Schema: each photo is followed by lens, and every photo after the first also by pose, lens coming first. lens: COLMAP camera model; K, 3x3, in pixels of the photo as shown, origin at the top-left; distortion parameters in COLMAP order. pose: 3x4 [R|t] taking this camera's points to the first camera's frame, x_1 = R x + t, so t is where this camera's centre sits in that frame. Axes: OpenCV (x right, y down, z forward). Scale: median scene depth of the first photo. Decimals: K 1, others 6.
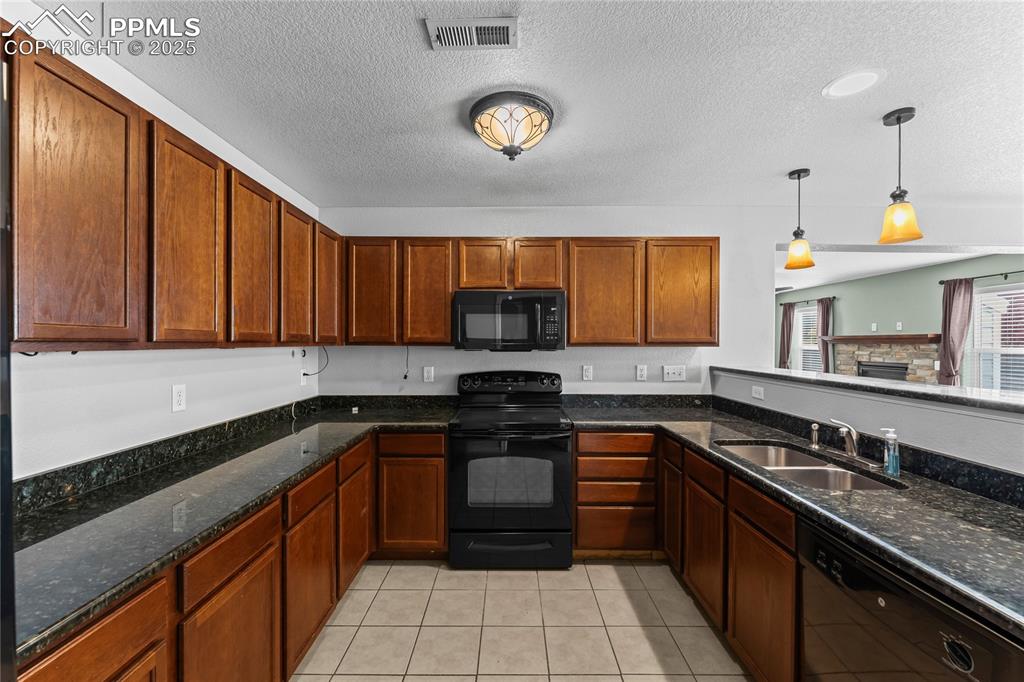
lens RADIAL K [[412.0, 0, 511.7], [0, 412.0, 344.1], [0, 0, 1]] dist [-0.001710, -0.000131]
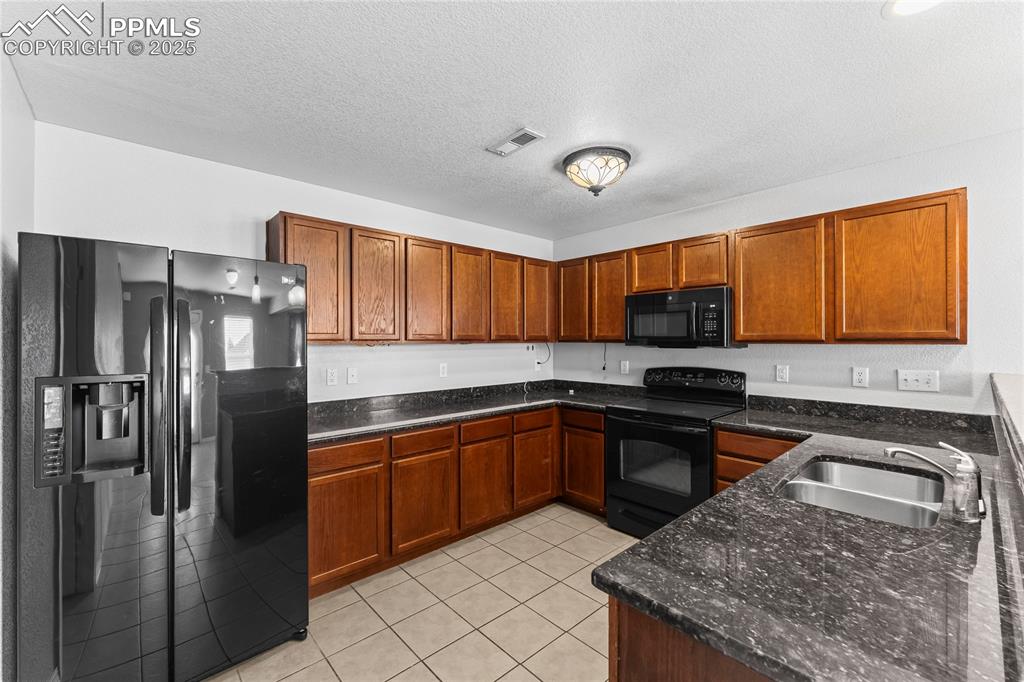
lens RADIAL K [[412.0, 0, 510.1], [0, 412.0, 341.5], [0, 0, 1]] dist [-0.001710, -0.000131]
pose [[0.688419, -0.000779, -0.725312, 0.474764], [0.001234, 0.999999, 0.000097, 0.000136], [0.725312, -0.000962, 0.688420, -0.041504]]
